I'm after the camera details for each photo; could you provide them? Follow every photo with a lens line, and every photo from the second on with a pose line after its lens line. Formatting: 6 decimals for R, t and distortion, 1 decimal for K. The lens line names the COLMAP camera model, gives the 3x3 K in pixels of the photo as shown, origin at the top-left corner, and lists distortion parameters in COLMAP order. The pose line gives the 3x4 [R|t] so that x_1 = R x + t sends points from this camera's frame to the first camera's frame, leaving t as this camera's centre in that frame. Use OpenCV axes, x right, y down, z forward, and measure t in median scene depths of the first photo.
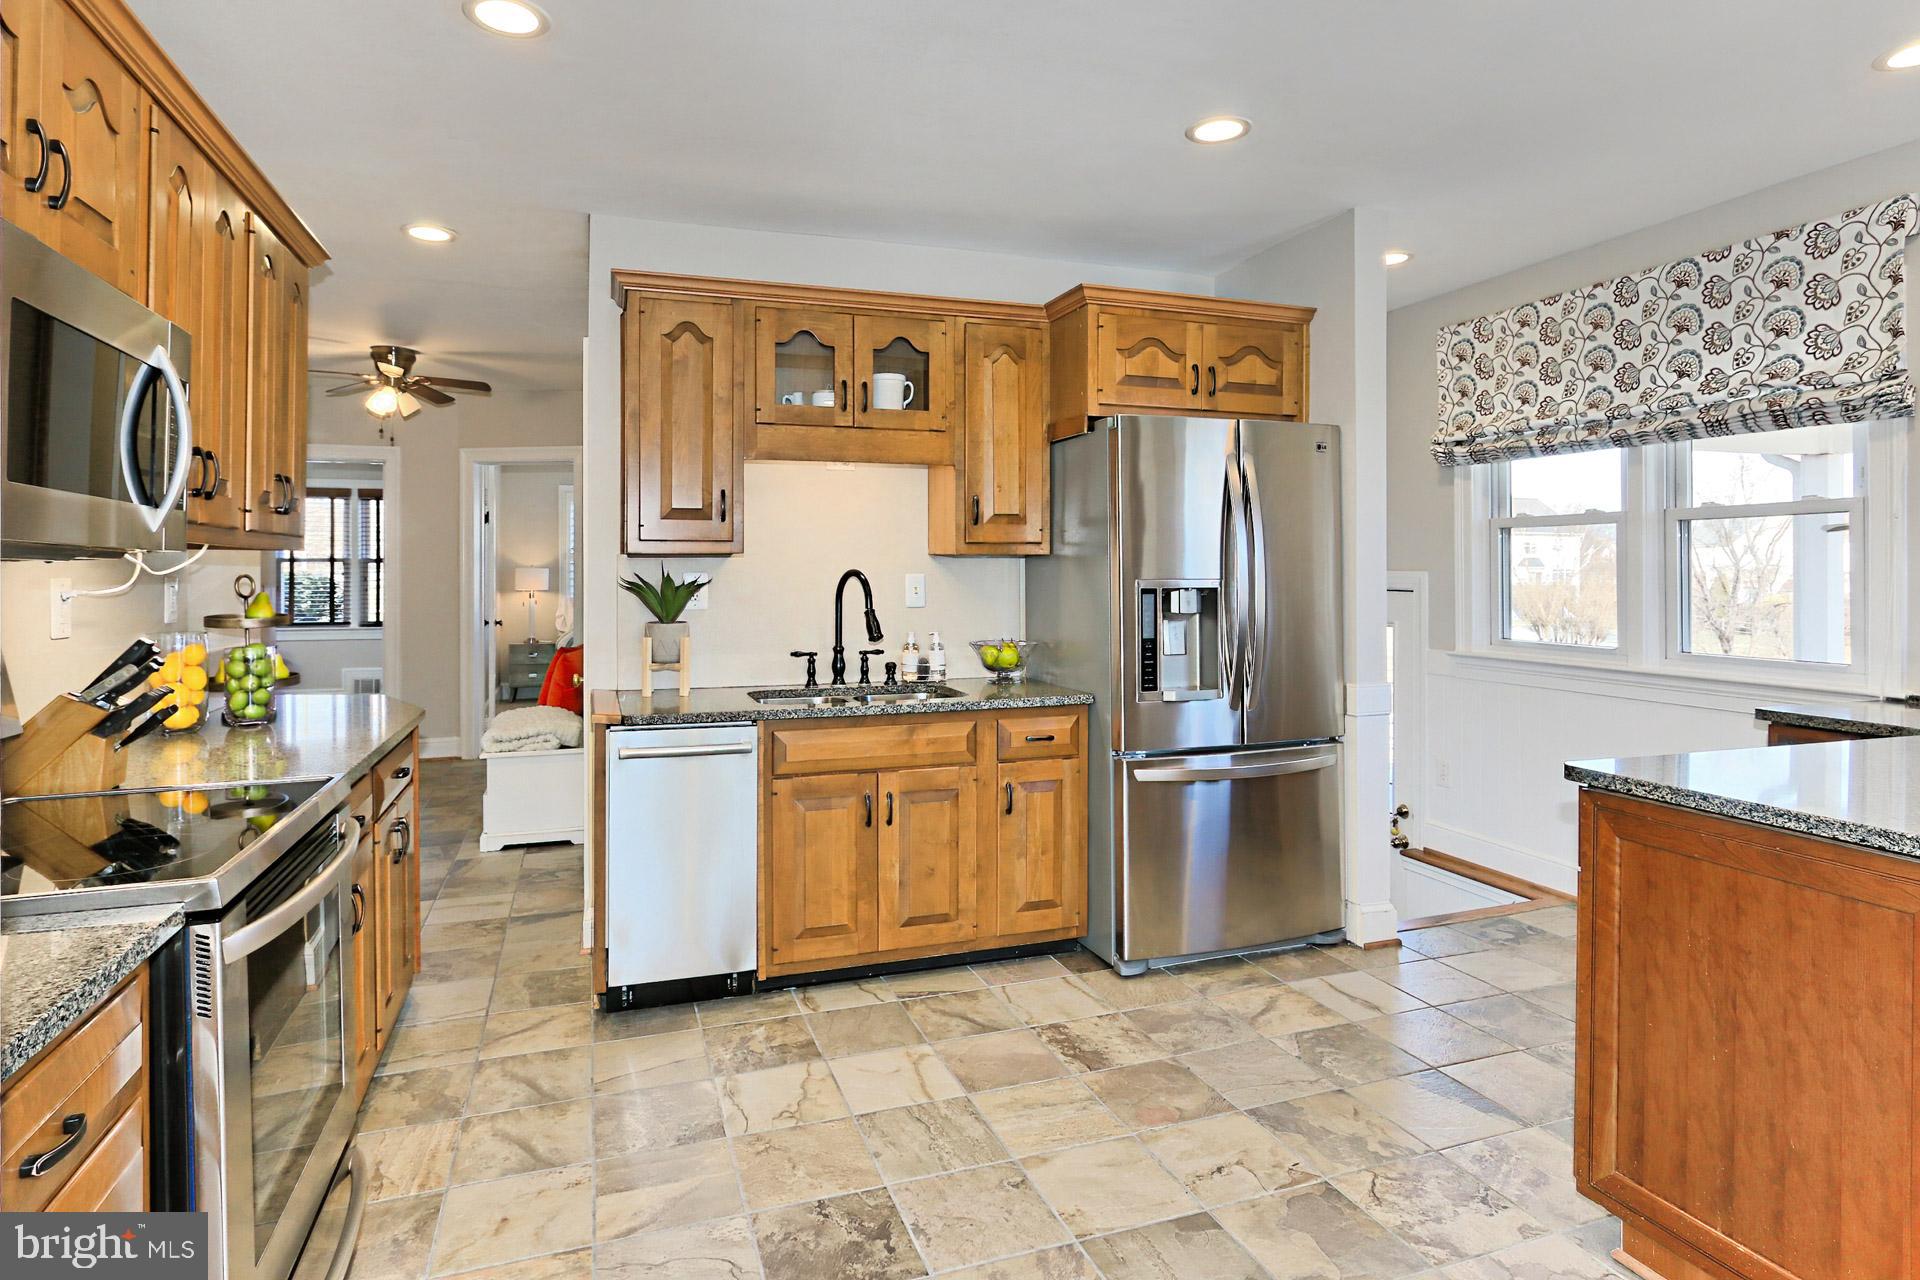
lens RADIAL K [[1083.3, 0, 957.4], [0, 1083.3, 562.3], [0, 0, 1]] dist [-0.005005, -0.000552]
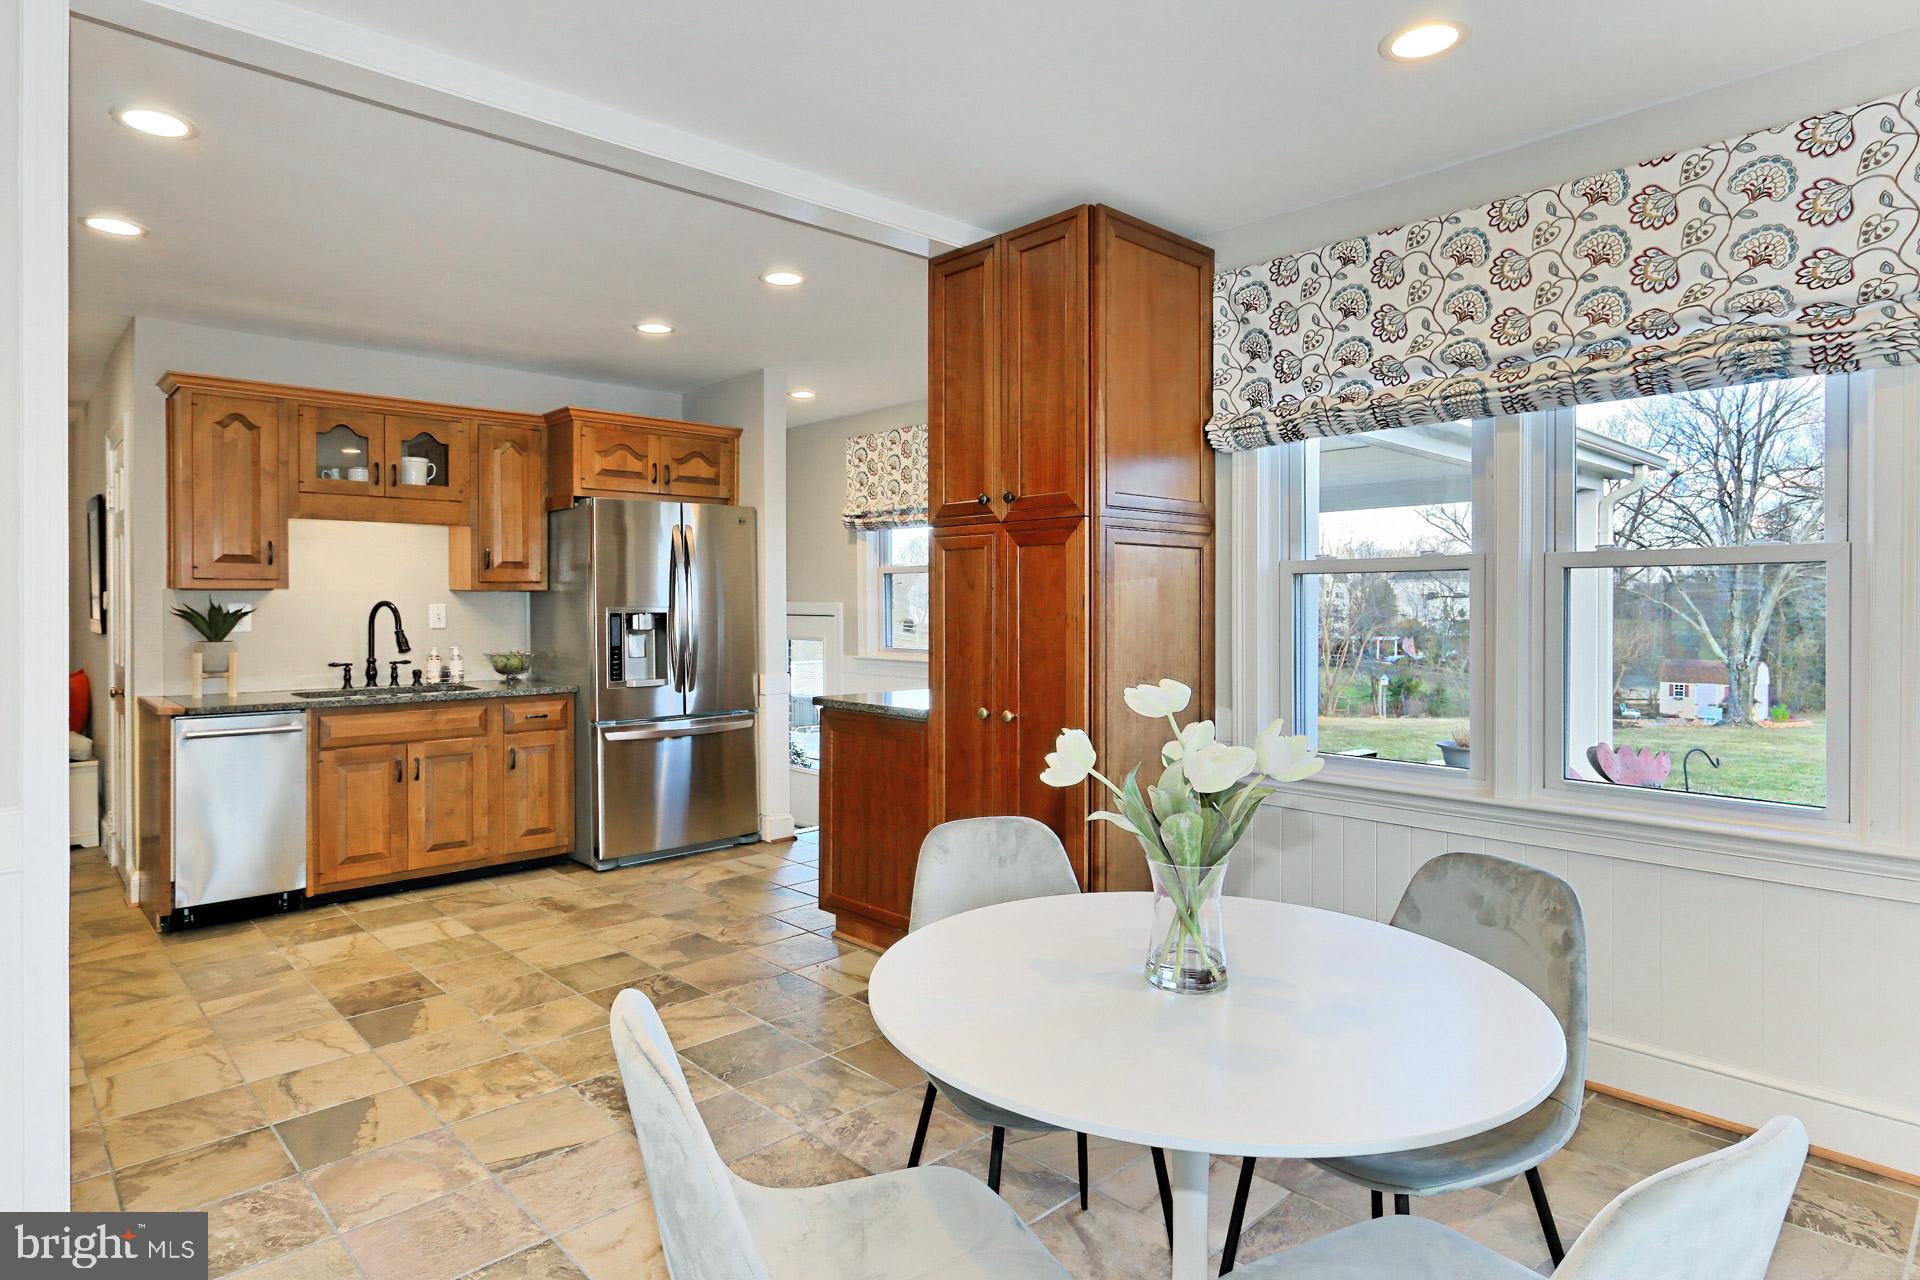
lens RADIAL K [[1067.7, 0, 1066.7], [0, 1067.7, 605.9], [0, 0, 1]] dist [-0.000384, 0.001234]
pose [[0.882130, -0.003054, 0.470997, 0.028241], [-0.001330, 0.999959, 0.008974, -0.000068], [-0.471005, -0.008542, 0.882089, -0.597492]]
